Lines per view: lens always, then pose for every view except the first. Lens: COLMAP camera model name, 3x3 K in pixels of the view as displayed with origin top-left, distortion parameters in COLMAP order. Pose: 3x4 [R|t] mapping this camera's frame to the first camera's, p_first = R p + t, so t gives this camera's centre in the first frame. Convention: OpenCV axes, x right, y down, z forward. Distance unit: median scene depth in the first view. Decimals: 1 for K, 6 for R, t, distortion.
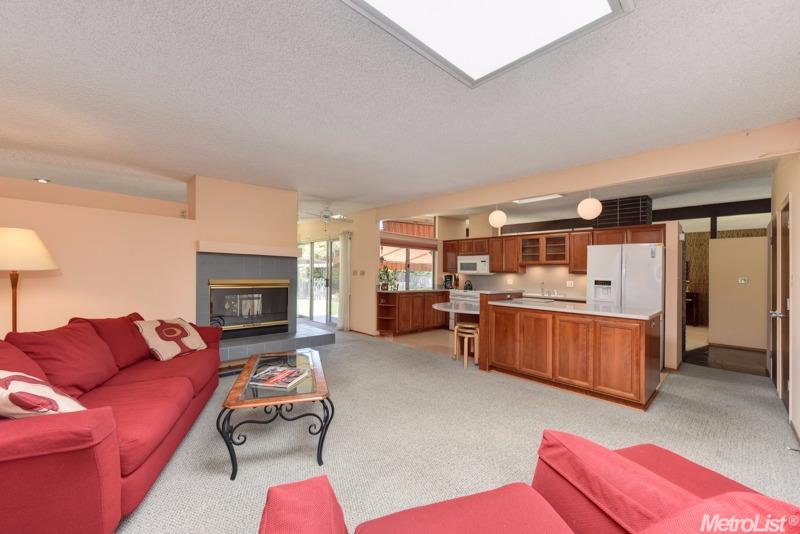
lens RADIAL K [[315.3, 0, 398.8], [0, 315.3, 271.8], [0, 0, 1]] dist [-0.000898, -0.000121]
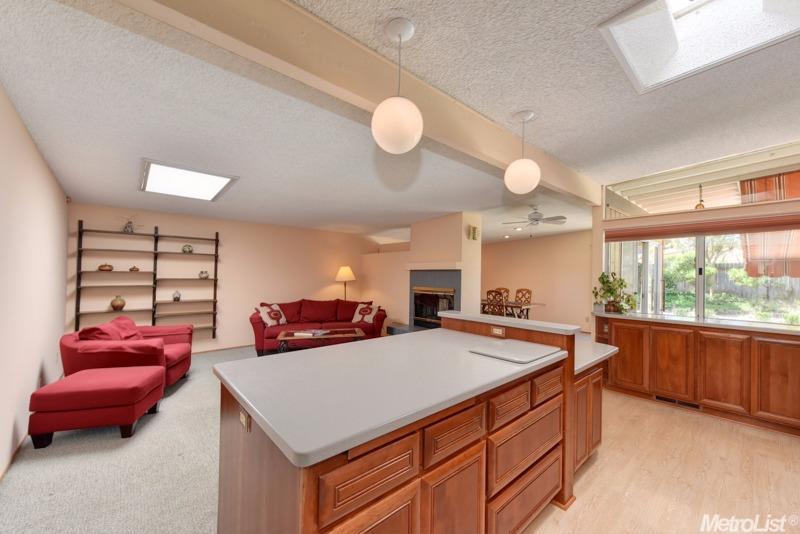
lens RADIAL K [[315.3, 0, 398.8], [0, 315.3, 271.8], [0, 0, 1]] dist [-0.000898, -0.000121]
pose [[-0.044561, -0.032336, -0.998483, 0.614647], [-0.004304, 0.999473, -0.032176, -0.000101], [0.998997, 0.002864, -0.044677, 0.612435]]
